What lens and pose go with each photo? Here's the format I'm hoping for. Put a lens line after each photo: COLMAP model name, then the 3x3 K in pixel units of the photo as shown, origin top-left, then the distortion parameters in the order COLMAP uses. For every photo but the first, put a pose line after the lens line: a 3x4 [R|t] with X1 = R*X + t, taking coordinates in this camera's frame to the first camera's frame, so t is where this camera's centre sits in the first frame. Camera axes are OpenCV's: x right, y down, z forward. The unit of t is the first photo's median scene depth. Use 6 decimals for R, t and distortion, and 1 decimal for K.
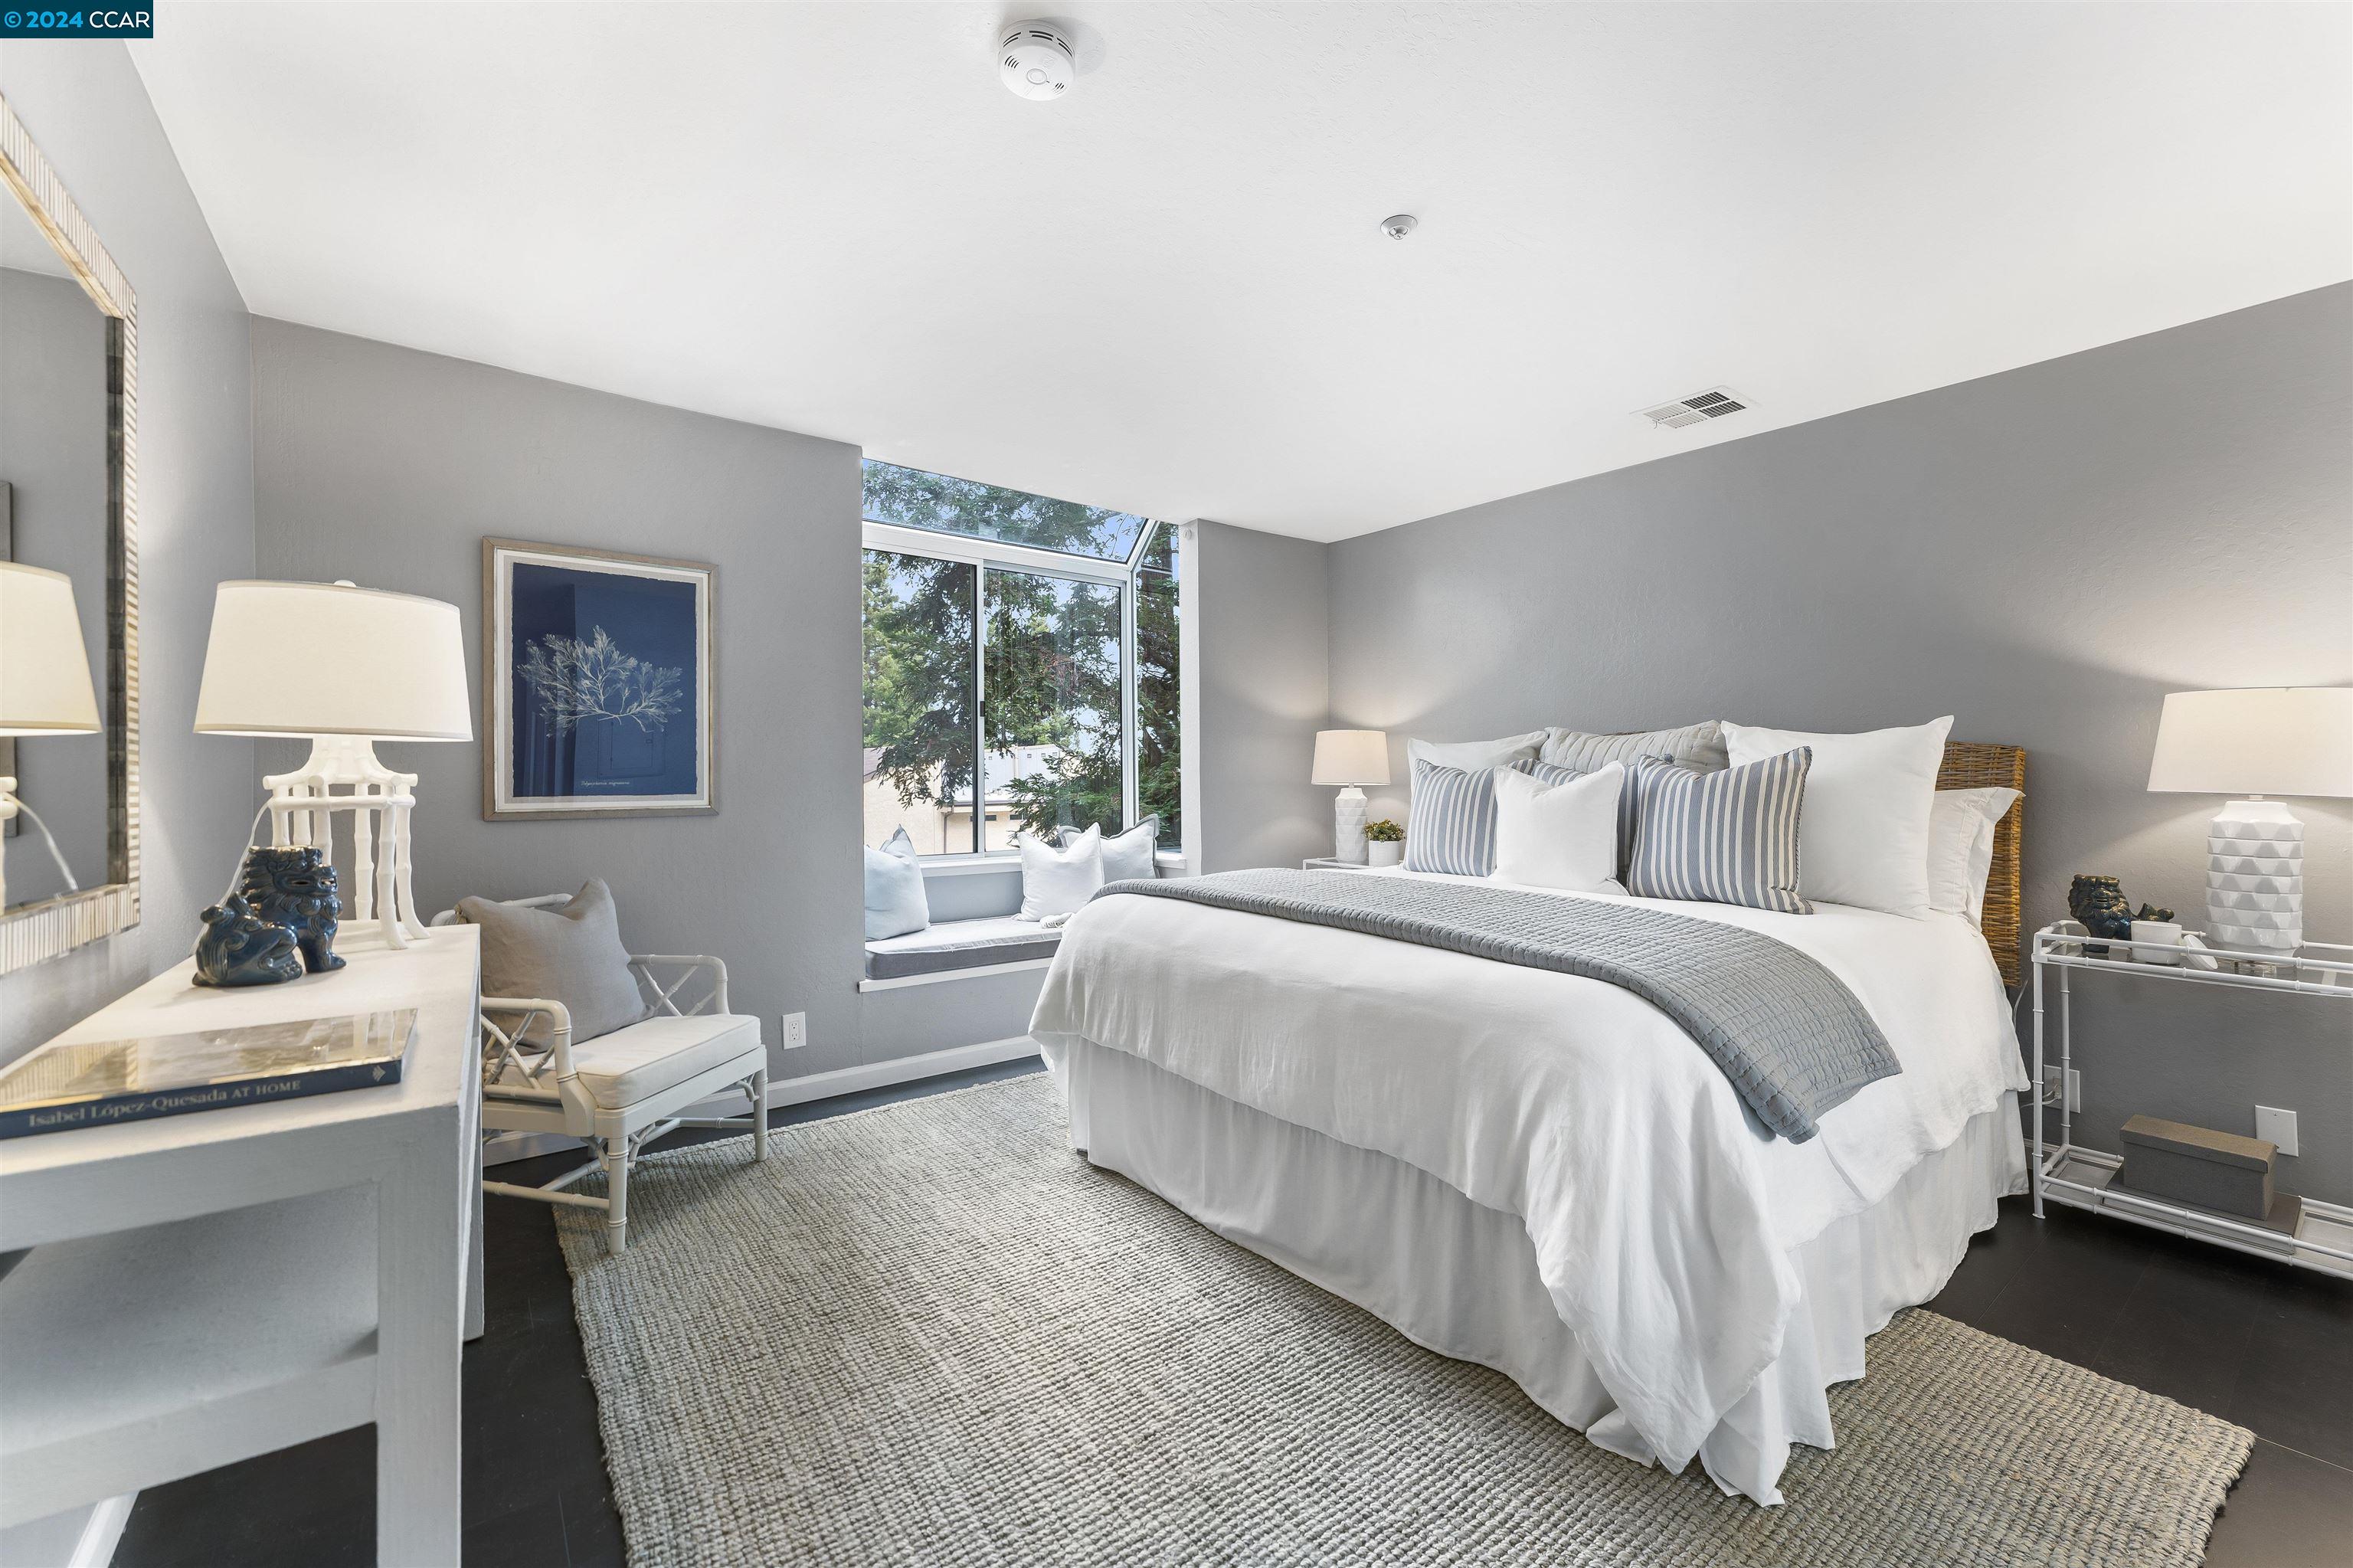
lens RADIAL K [[935.9, 0, 1171.6], [0, 935.9, 774.6], [0, 0, 1]] dist [-0.004241, 0.000760]
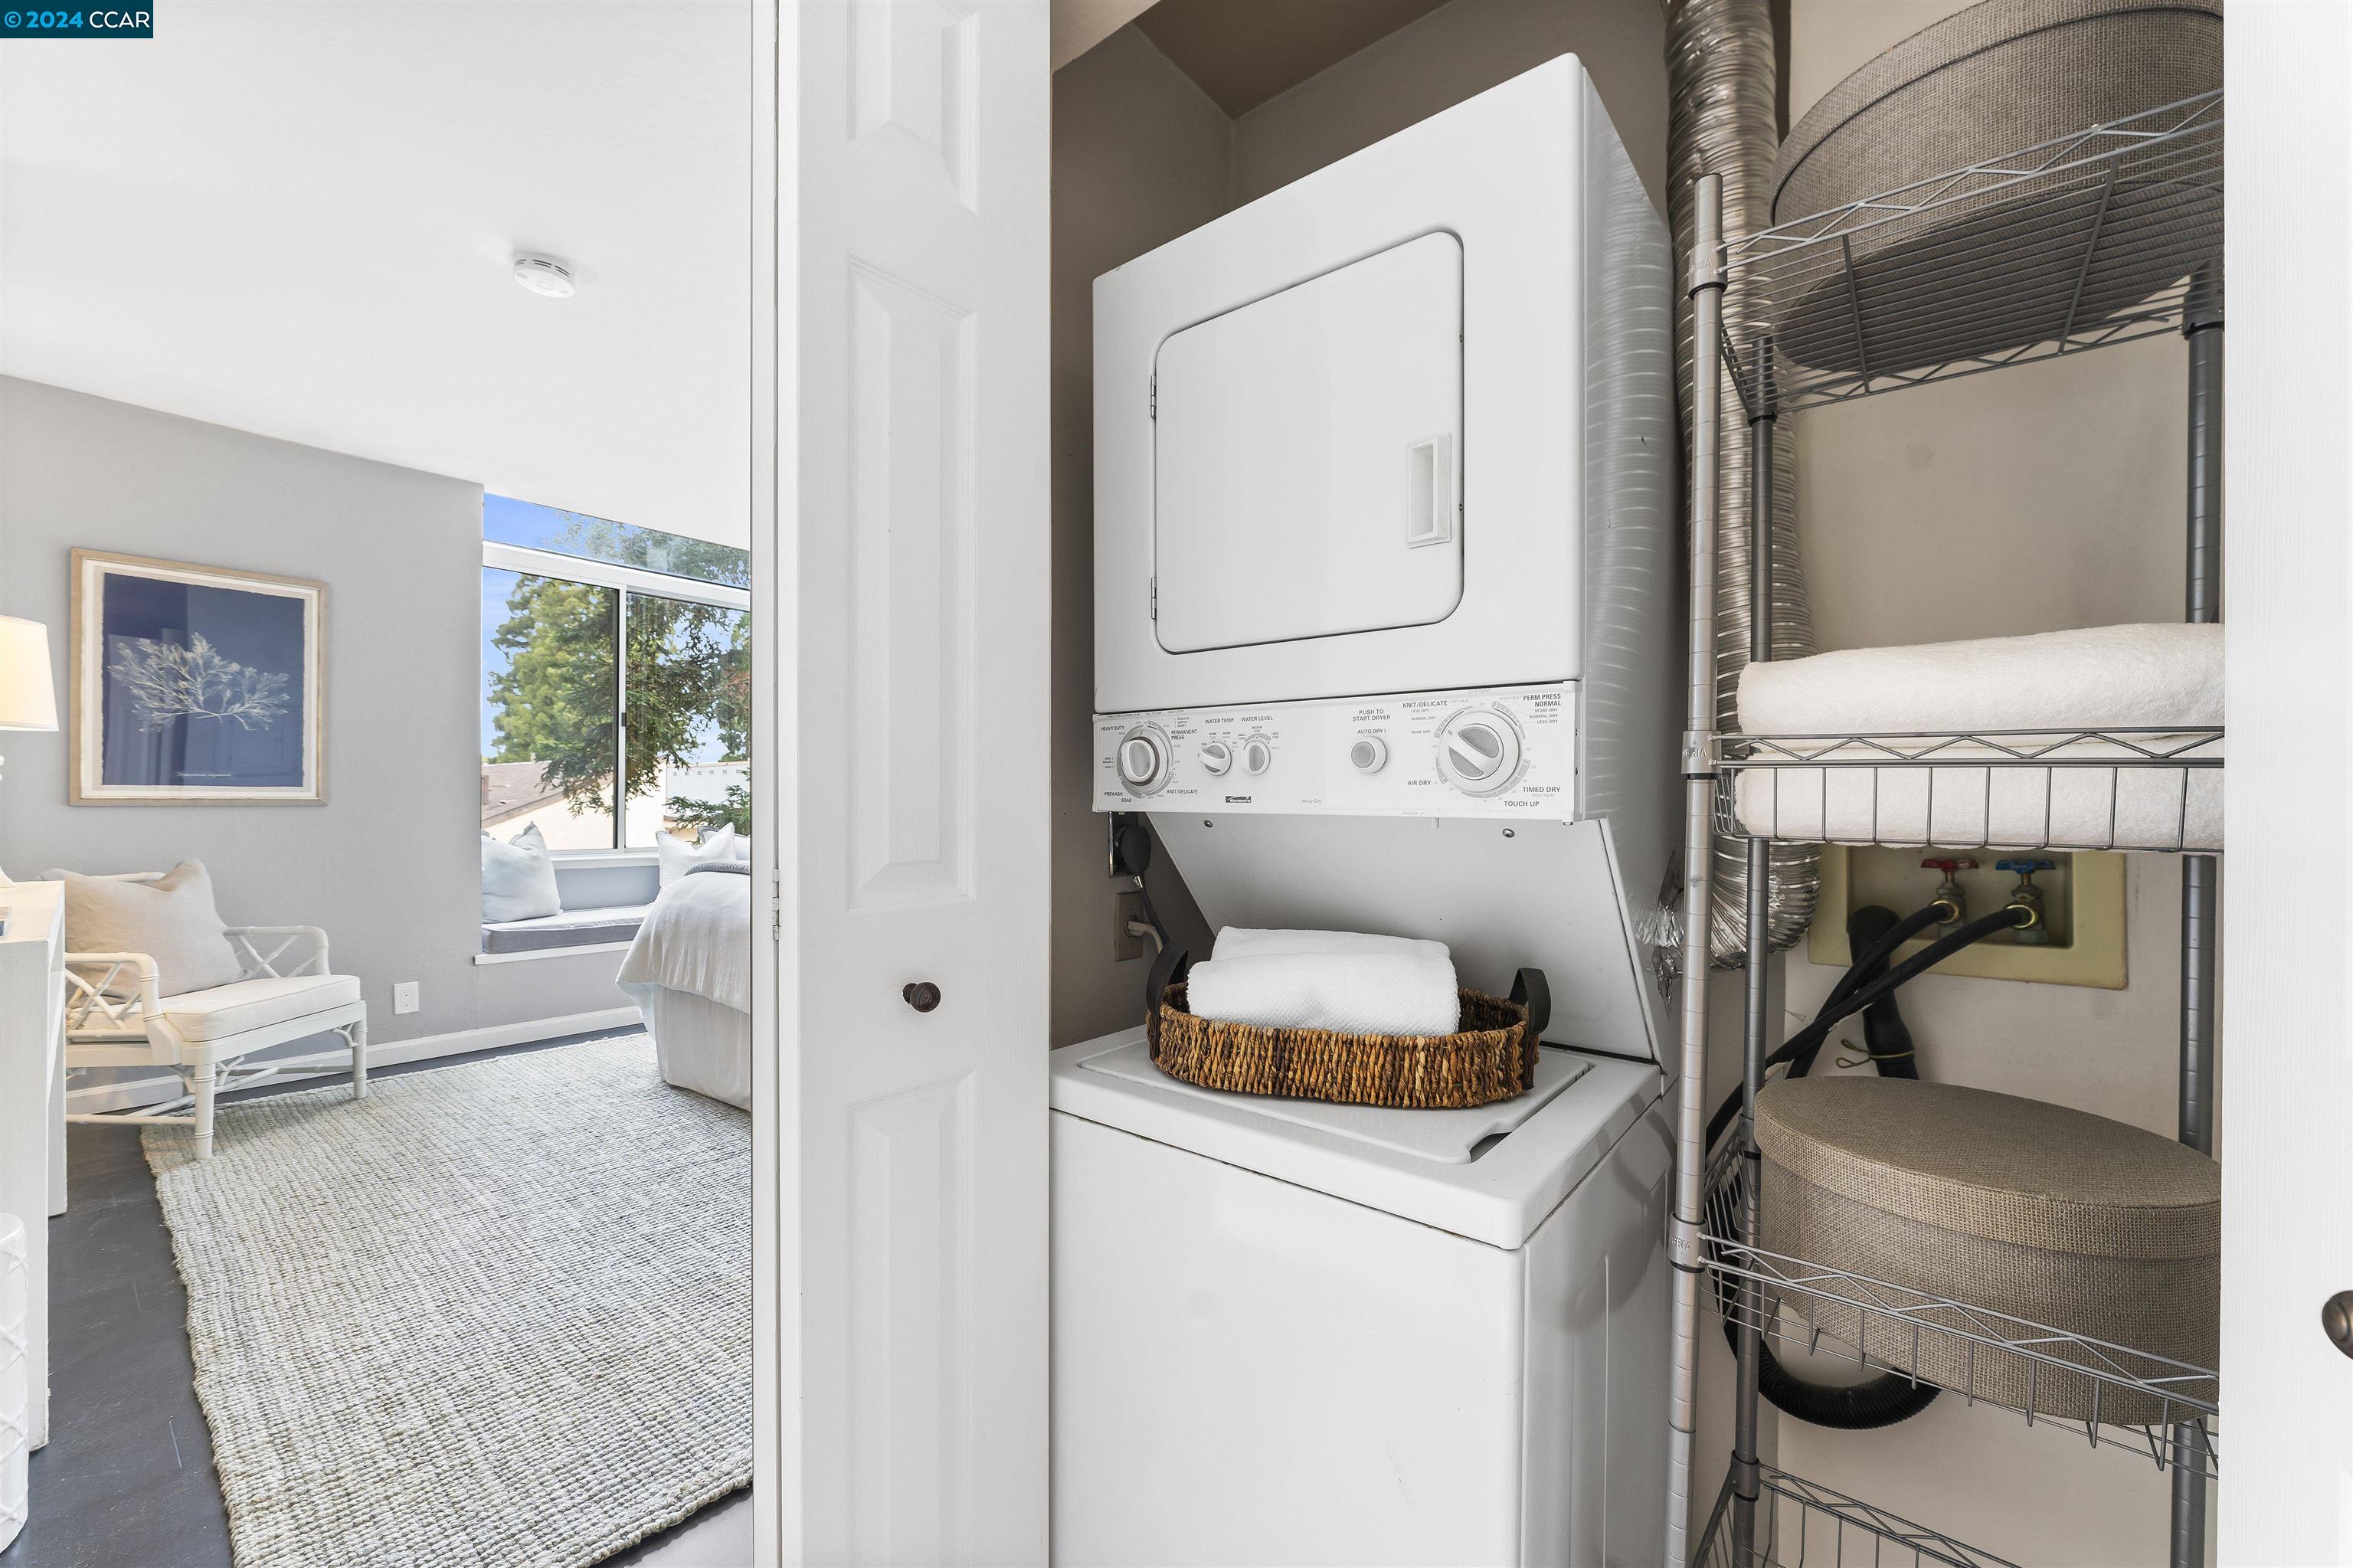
lens RADIAL K [[935.9, 0, 1162.6], [0, 935.9, 802.9], [0, 0, 1]] dist [-0.004241, 0.000760]
pose [[0.973179, 0.013189, 0.229670, 0.268841], [-0.014797, 0.999877, 0.005280, 0.021303], [-0.229572, -0.008537, 0.973254, -0.368411]]
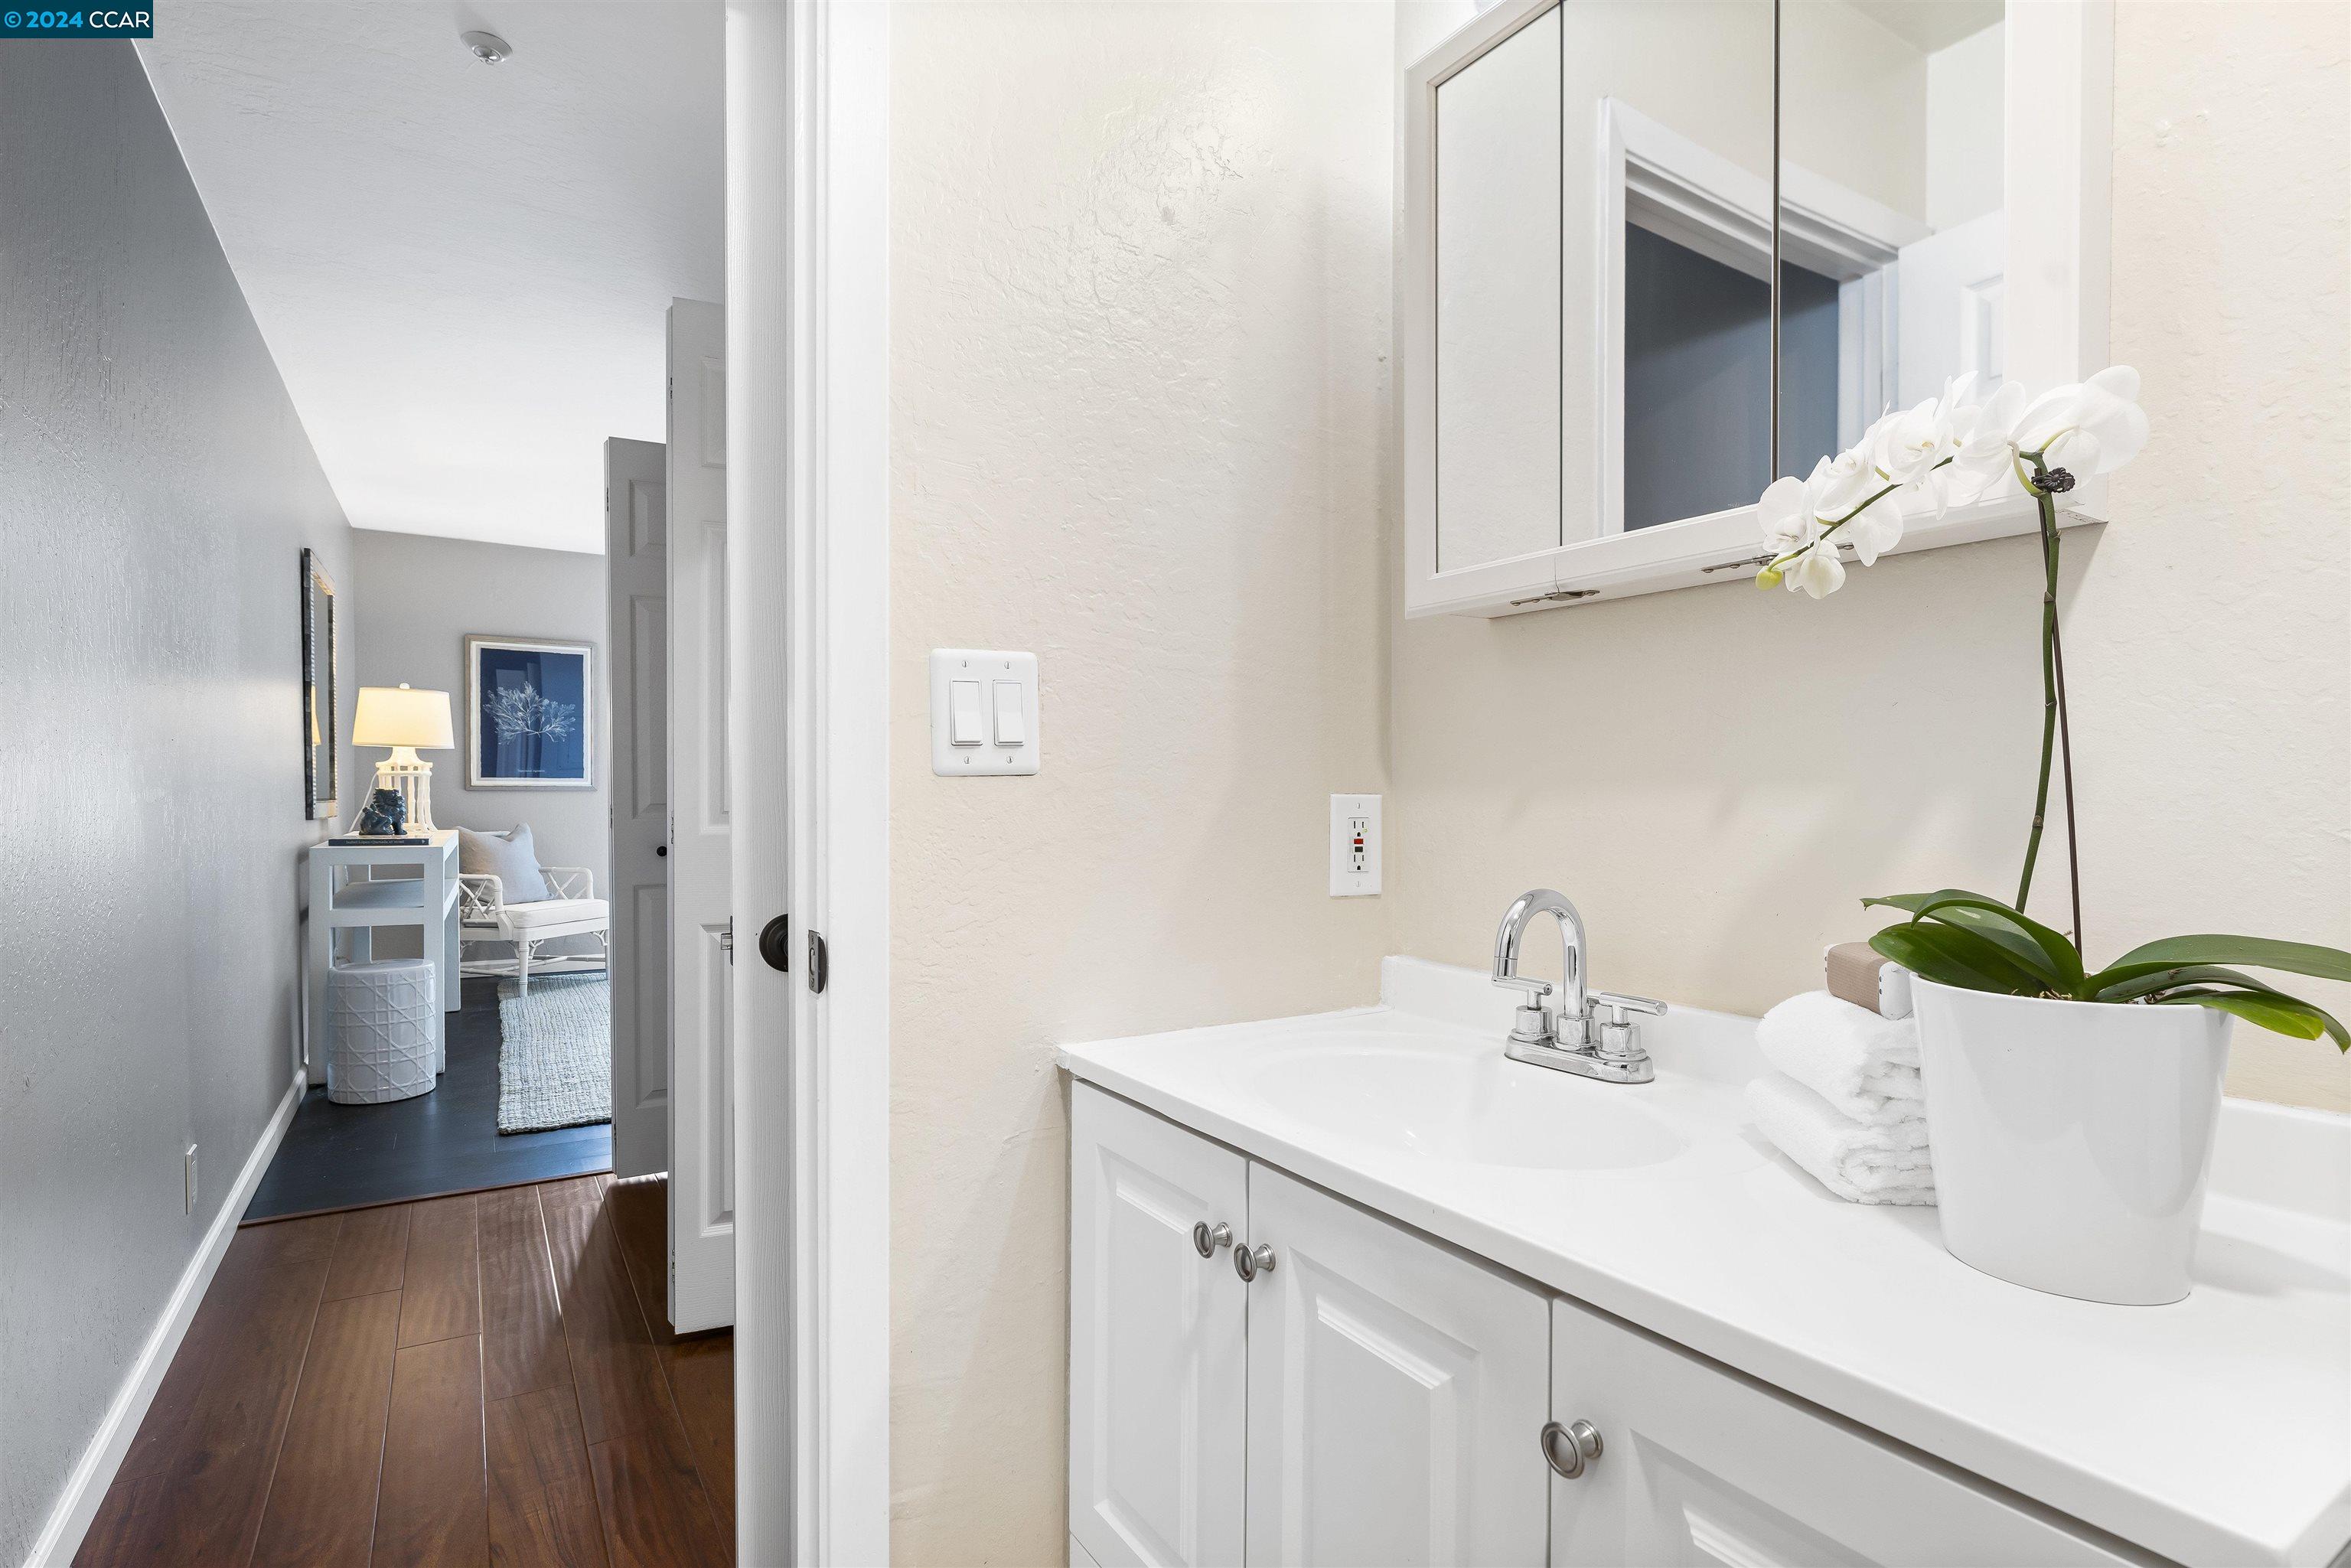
lens RADIAL K [[1157.8, 0, 1181.7], [0, 1157.8, 808.9], [0, 0, 1]] dist [0.000556, 0.000393]
pose [[0.994783, 0.014905, -0.100914, 0.894202], [-0.012766, 0.999681, 0.021806, 0.018713], [0.101207, -0.020404, 0.994656, -1.121810]]
